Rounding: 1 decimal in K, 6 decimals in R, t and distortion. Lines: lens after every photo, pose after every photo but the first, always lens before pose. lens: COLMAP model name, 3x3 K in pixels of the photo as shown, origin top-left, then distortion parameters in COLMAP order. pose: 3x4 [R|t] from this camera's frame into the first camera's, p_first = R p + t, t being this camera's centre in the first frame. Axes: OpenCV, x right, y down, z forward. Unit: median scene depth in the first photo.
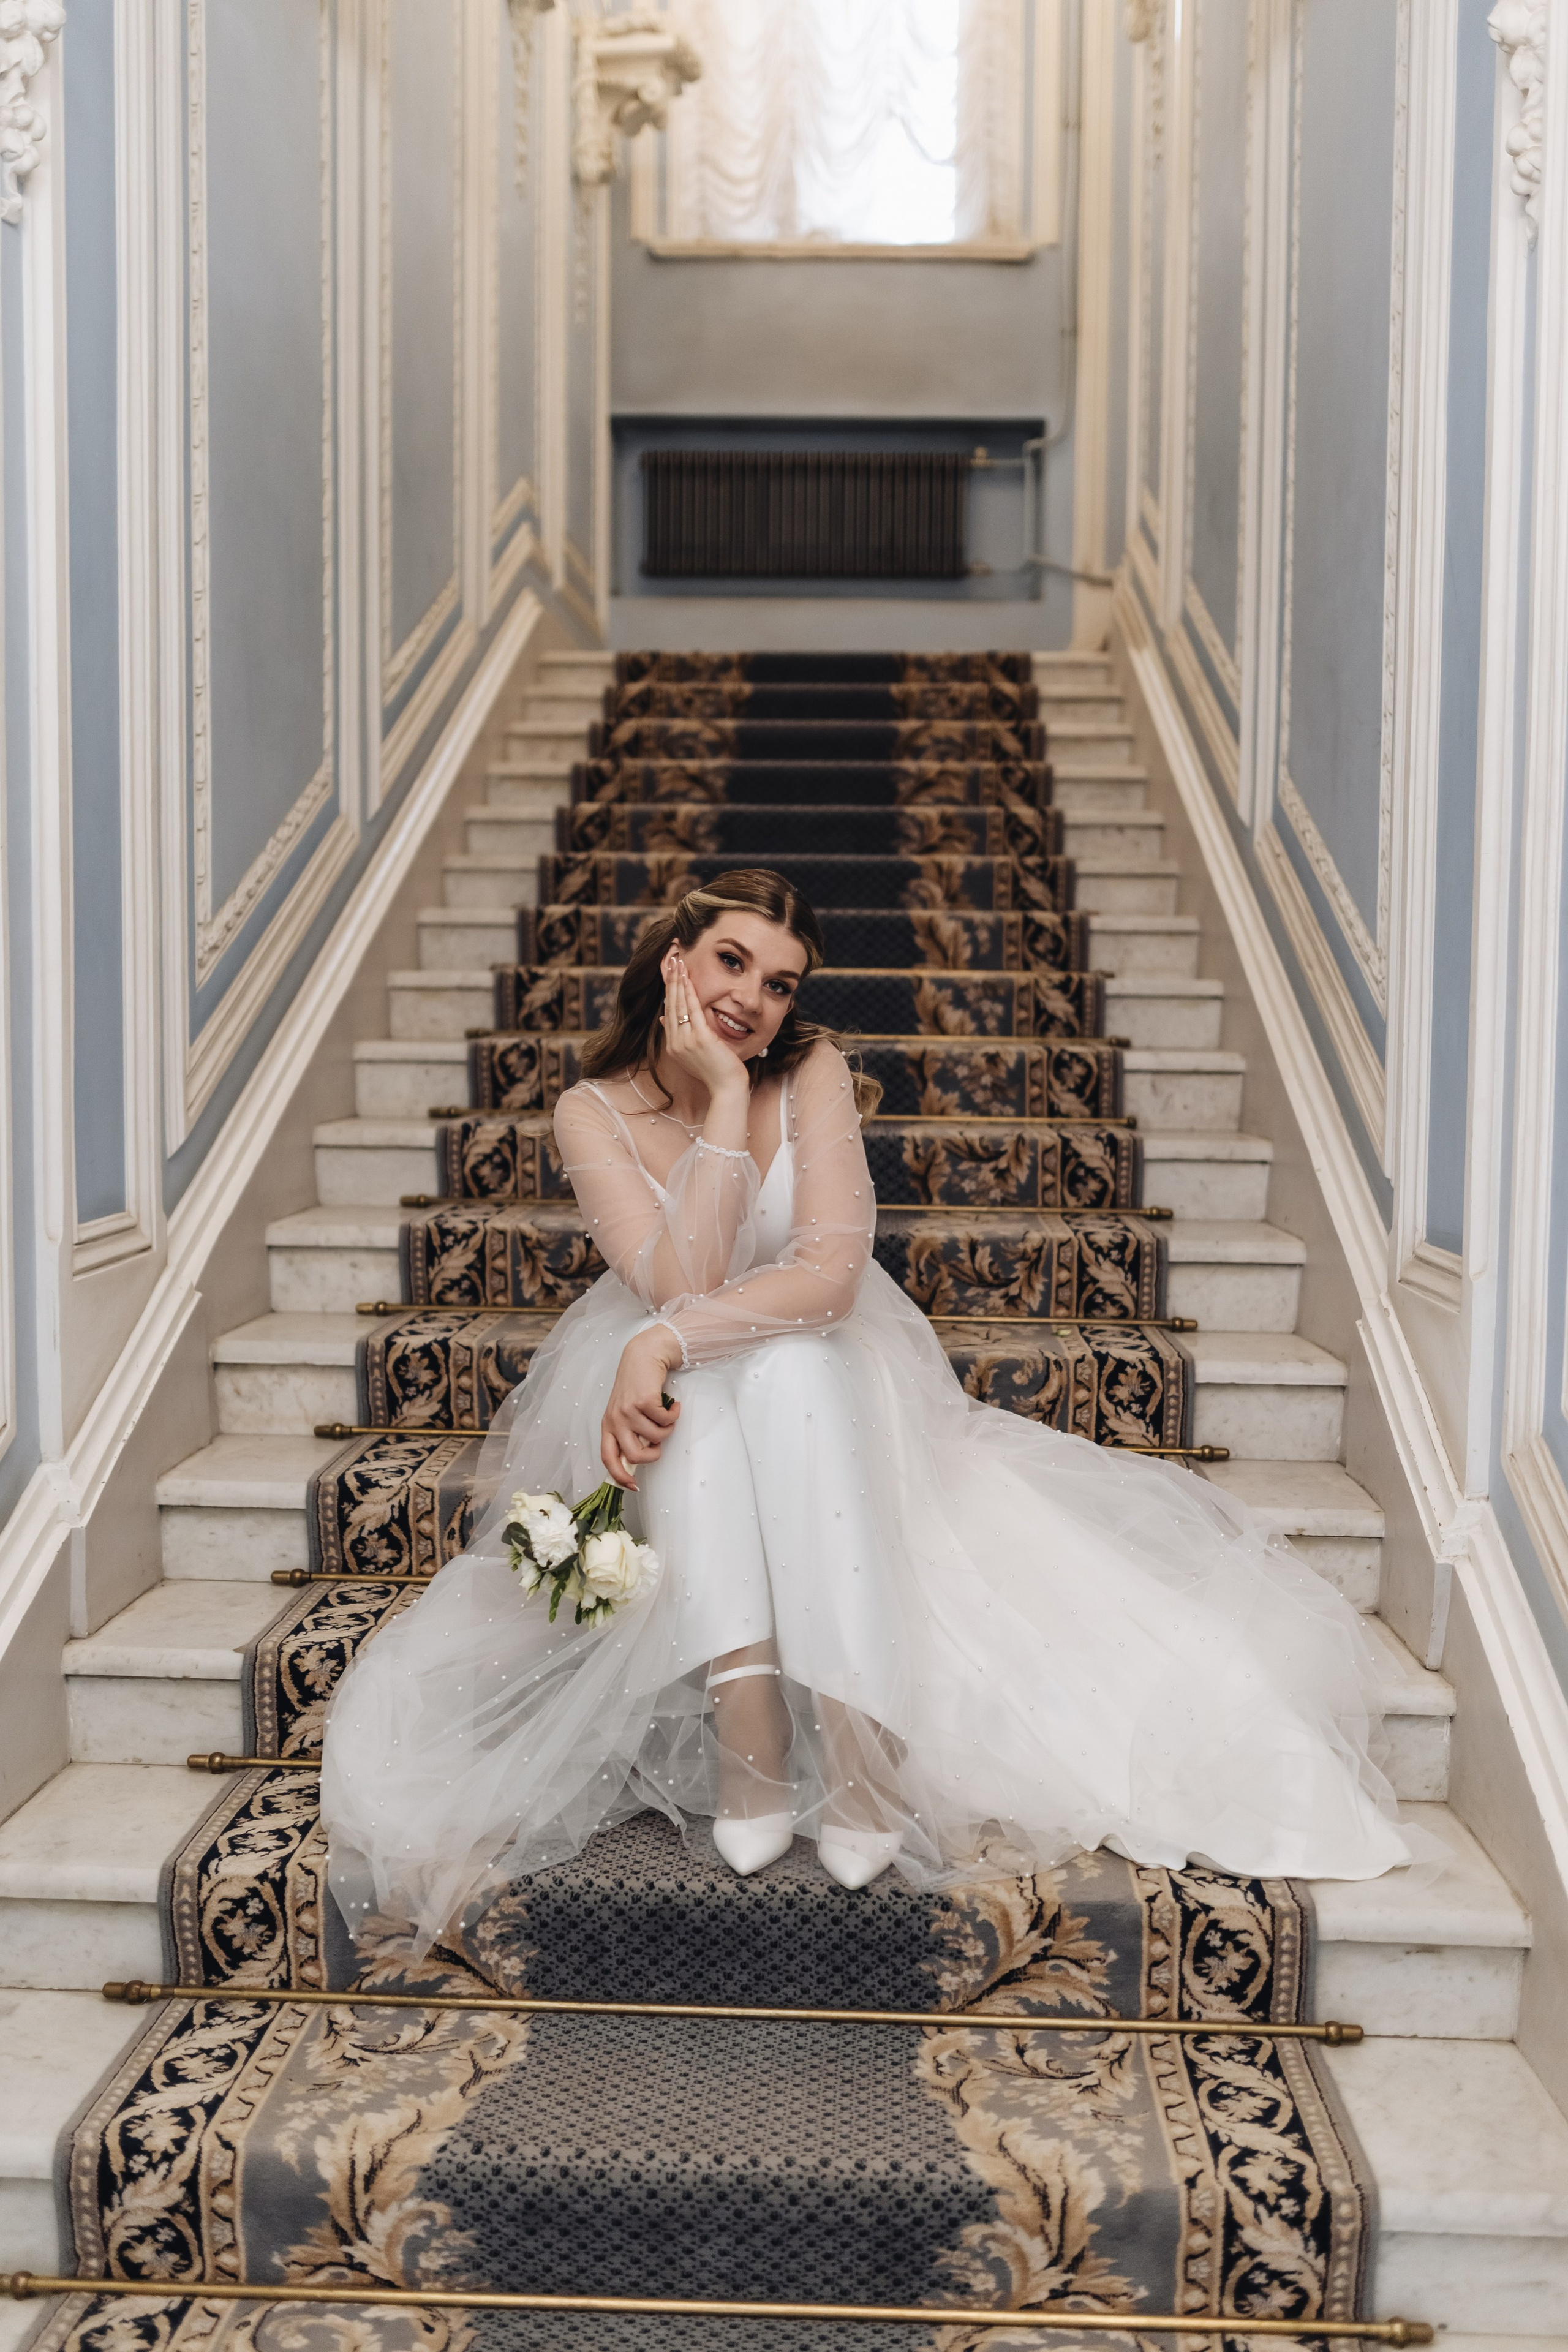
lens RADIAL K [[2230.3, 0, 777.7], [0, 2230.3, 1183.2], [0, 0, 1]] dist [0.015906, -0.014724]
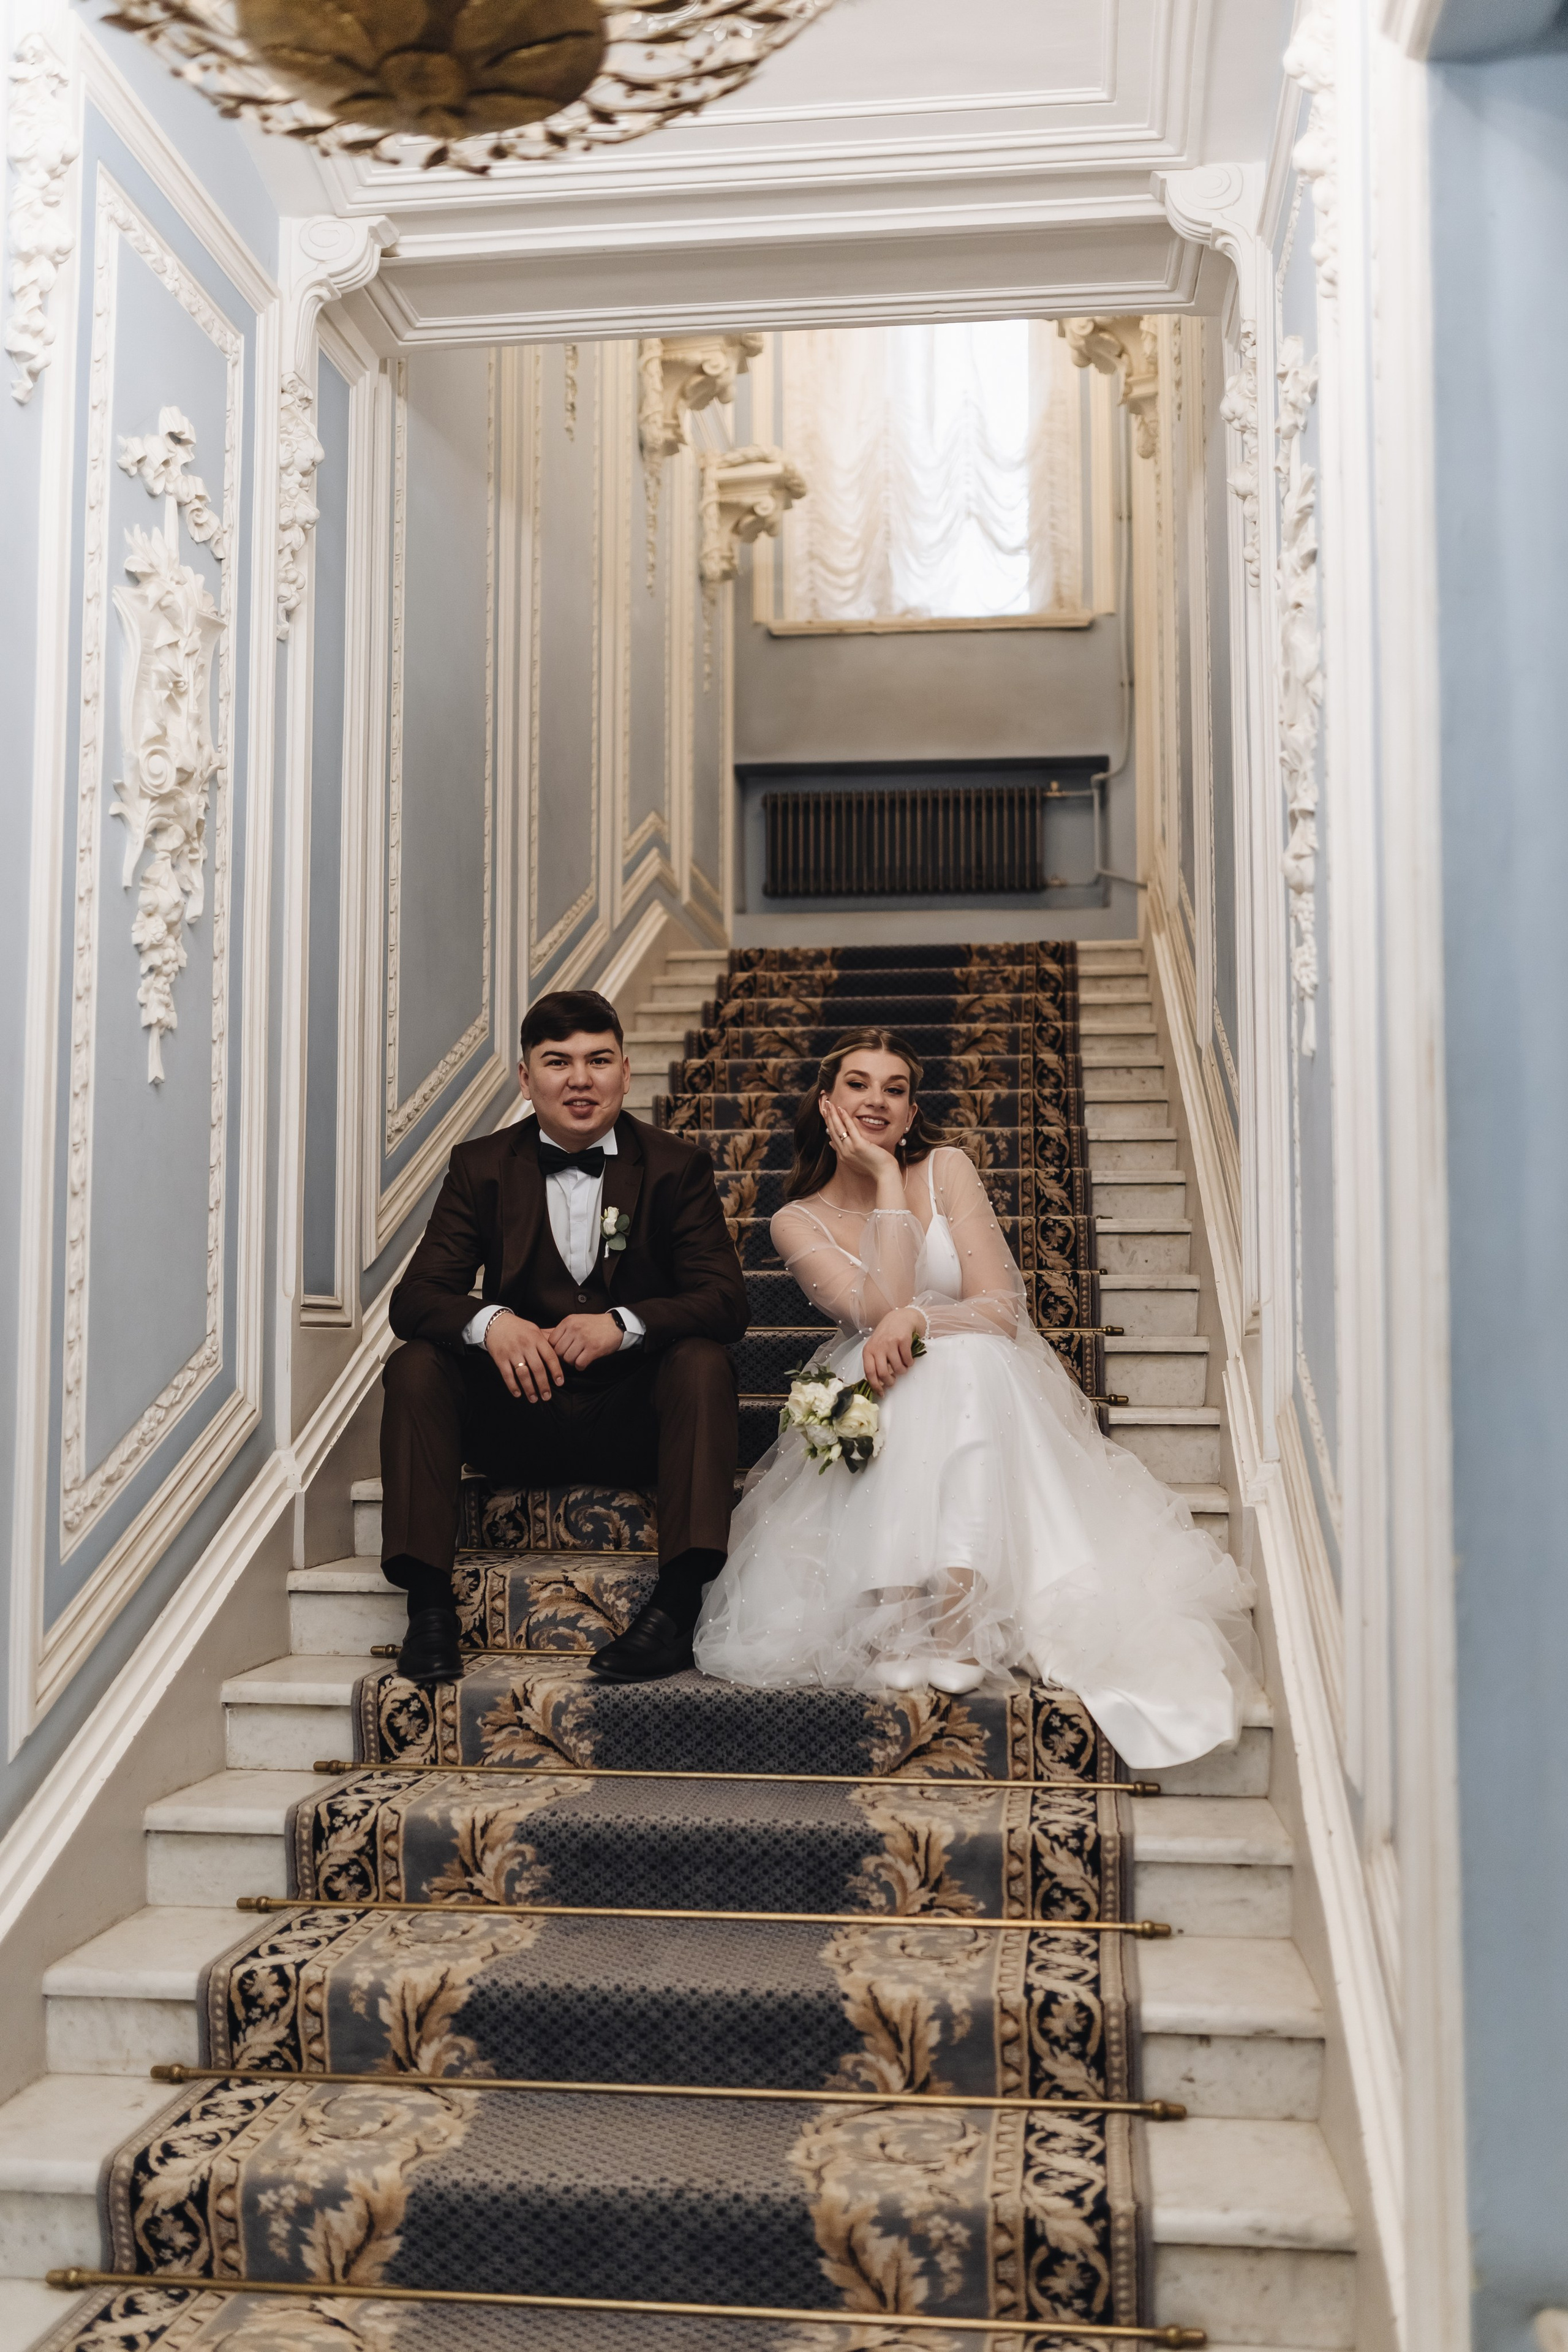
lens RADIAL K [[2230.3, 0, 777.7], [0, 2230.3, 1183.2], [0, 0, 1]] dist [0.015906, -0.014724]
pose [[0.997021, -0.017116, -0.075202, 0.086403], [0.005748, 0.988841, -0.148861, 0.137145], [0.076911, 0.147985, 0.985994, -0.346019]]
